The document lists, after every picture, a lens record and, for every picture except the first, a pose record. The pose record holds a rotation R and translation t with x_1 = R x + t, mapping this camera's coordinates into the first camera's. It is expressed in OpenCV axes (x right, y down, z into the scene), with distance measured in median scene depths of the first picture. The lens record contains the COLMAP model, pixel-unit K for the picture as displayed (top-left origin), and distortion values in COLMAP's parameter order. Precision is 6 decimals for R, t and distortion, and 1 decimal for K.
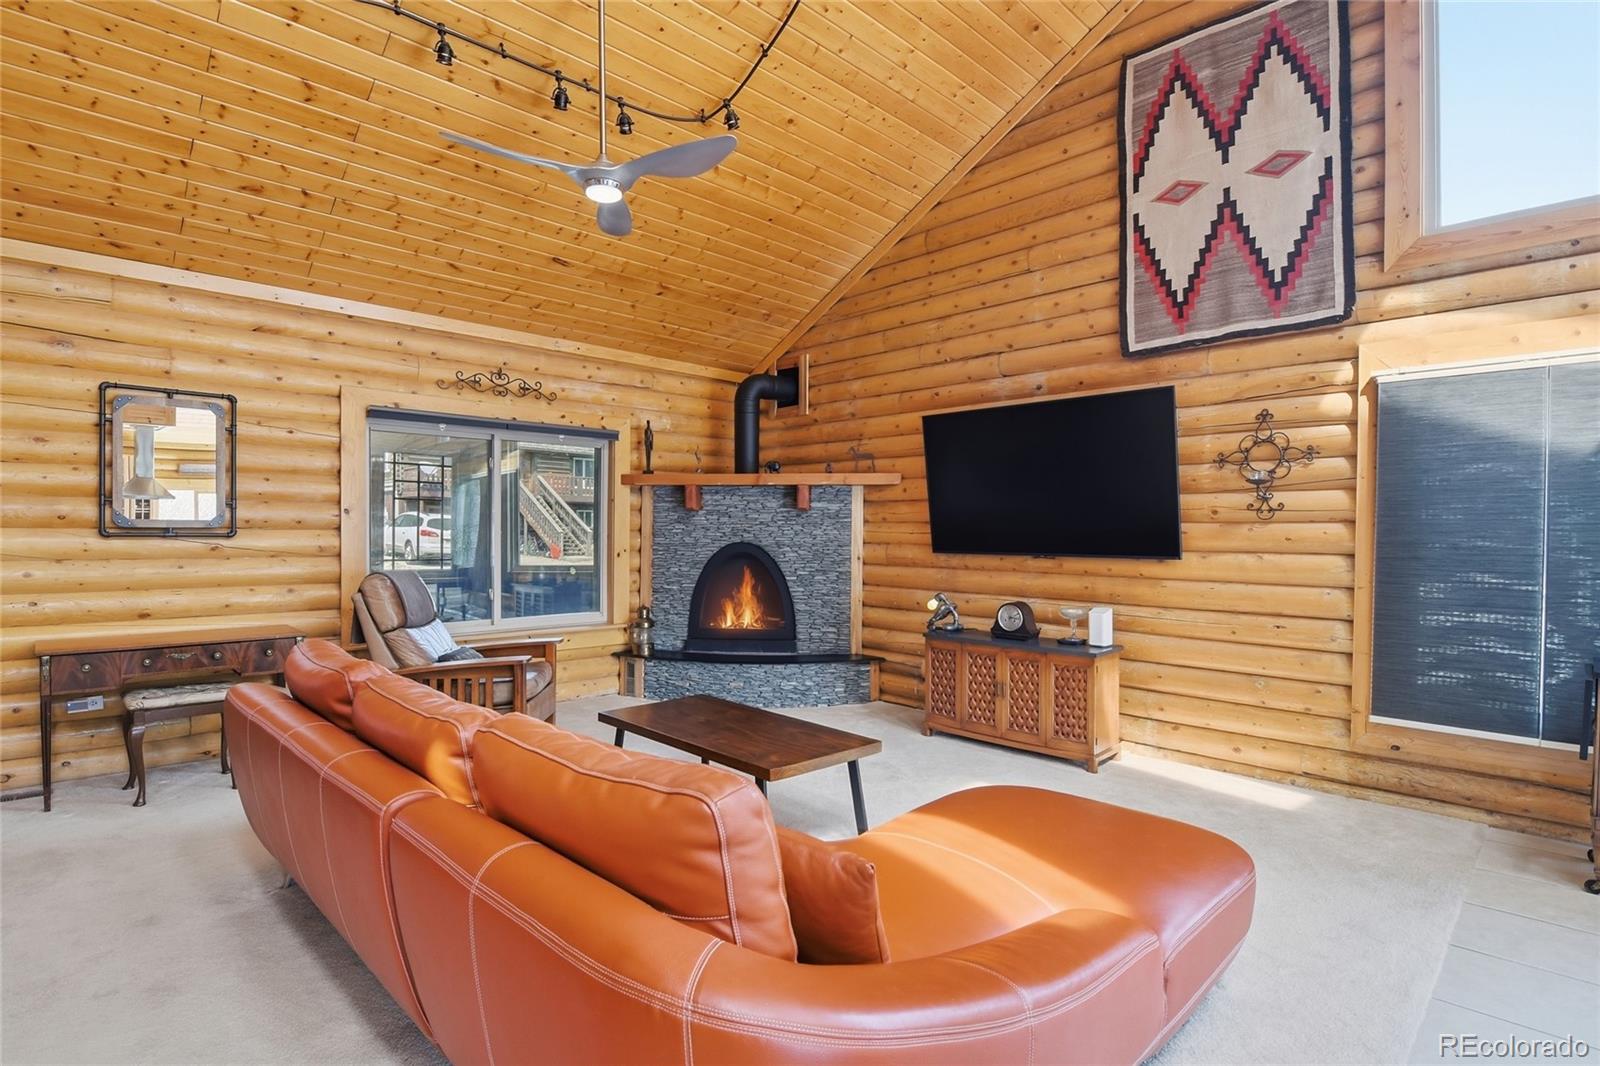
lens RADIAL K [[792.1, 0, 801.3], [0, 792.1, 534.3], [0, 0, 1]] dist [-0.009118, -0.008993]
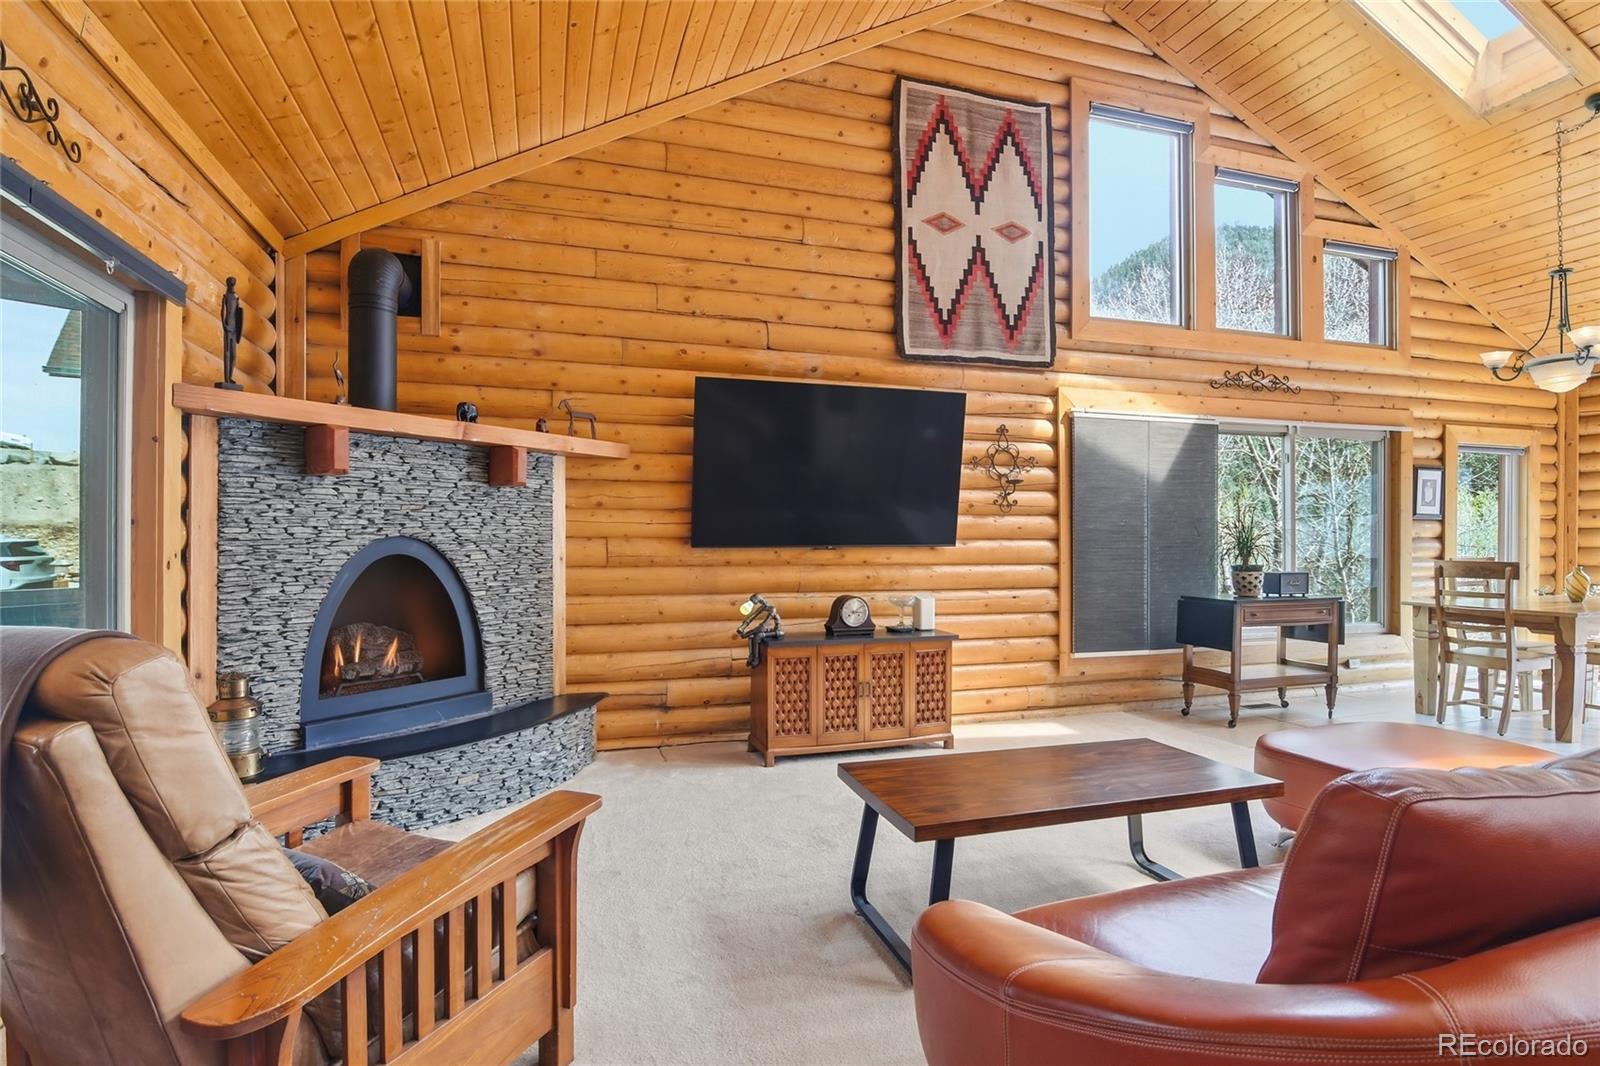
lens RADIAL K [[792.1, 0, 807.3], [0, 792.1, 544.6], [0, 0, 1]] dist [-0.009118, -0.008993]
pose [[0.448988, -0.008044, 0.893502, -0.582133], [0.008059, 0.999955, 0.004953, 0.020061], [-0.893502, 0.004977, 0.449032, 0.616994]]
